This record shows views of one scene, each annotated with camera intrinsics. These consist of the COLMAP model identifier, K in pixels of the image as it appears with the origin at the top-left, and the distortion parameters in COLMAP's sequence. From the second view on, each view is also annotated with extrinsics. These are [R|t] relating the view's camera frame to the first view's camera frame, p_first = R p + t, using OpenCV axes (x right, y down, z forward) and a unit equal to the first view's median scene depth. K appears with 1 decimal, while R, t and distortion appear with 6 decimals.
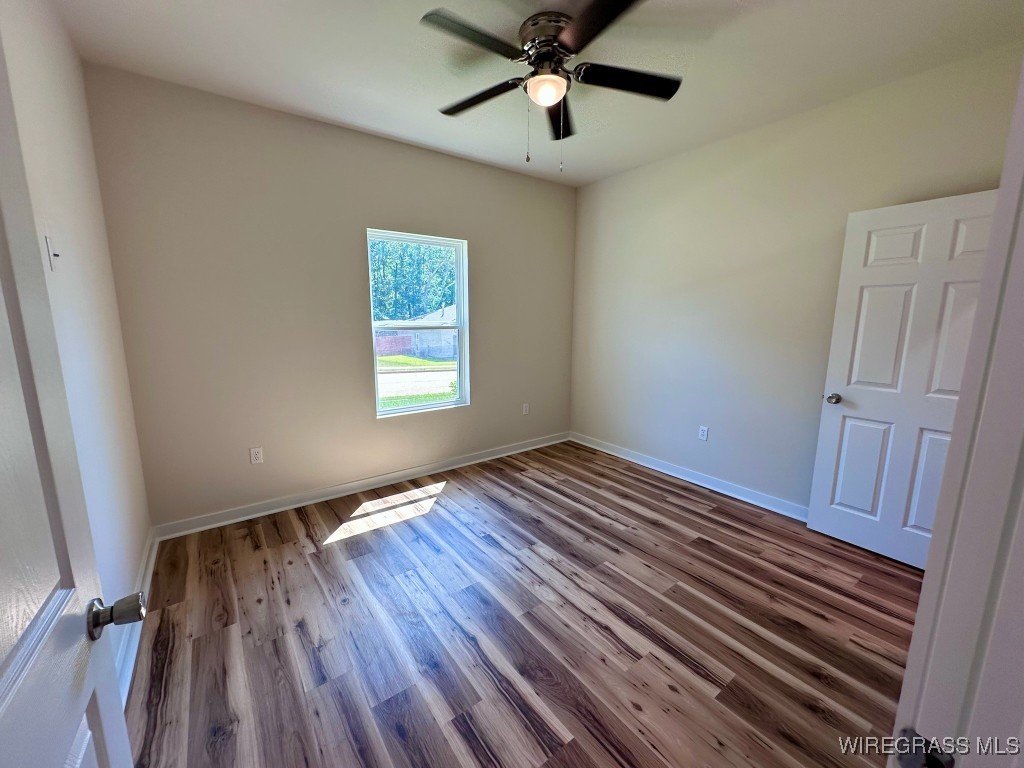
lens RADIAL K [[408.3, 0, 512.0], [0, 408.3, 384.0], [0, 0, 1]] dist [-0.001002, -0.000039]
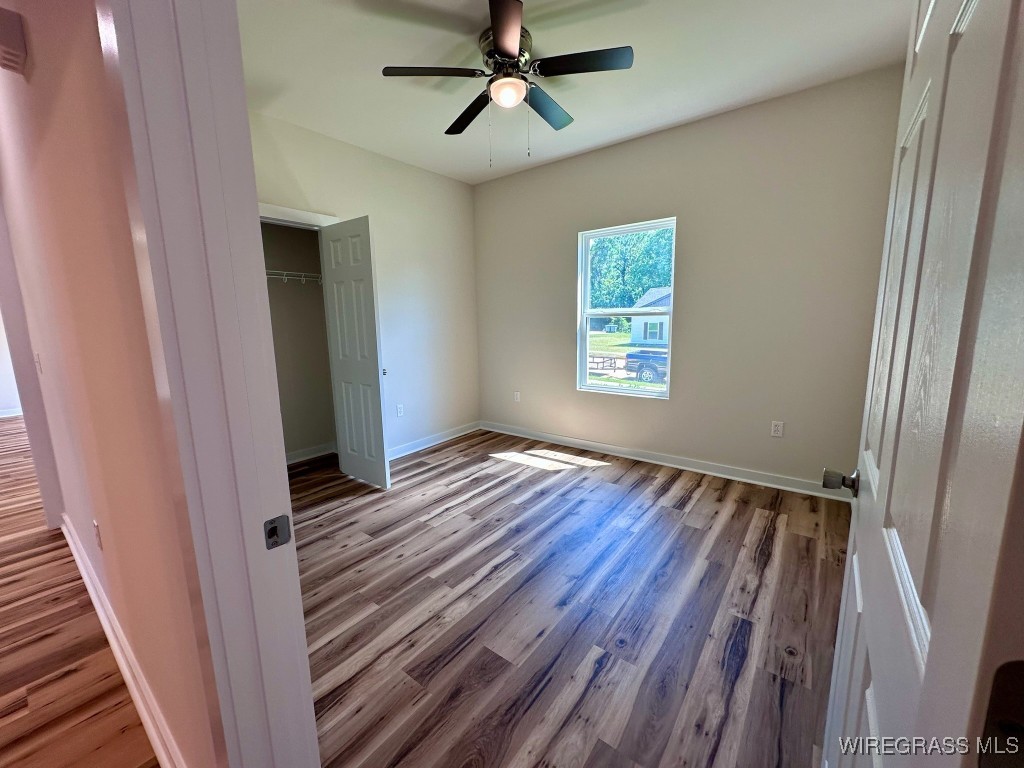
lens RADIAL K [[408.3, 0, 512.0], [0, 408.3, 384.0], [0, 0, 1]] dist [-0.001002, -0.000039]
pose [[0.278293, 0.152907, -0.948247, 0.787280], [-0.135060, 0.983668, 0.118981, -0.053202], [0.950953, 0.094959, 0.294399, 0.481558]]
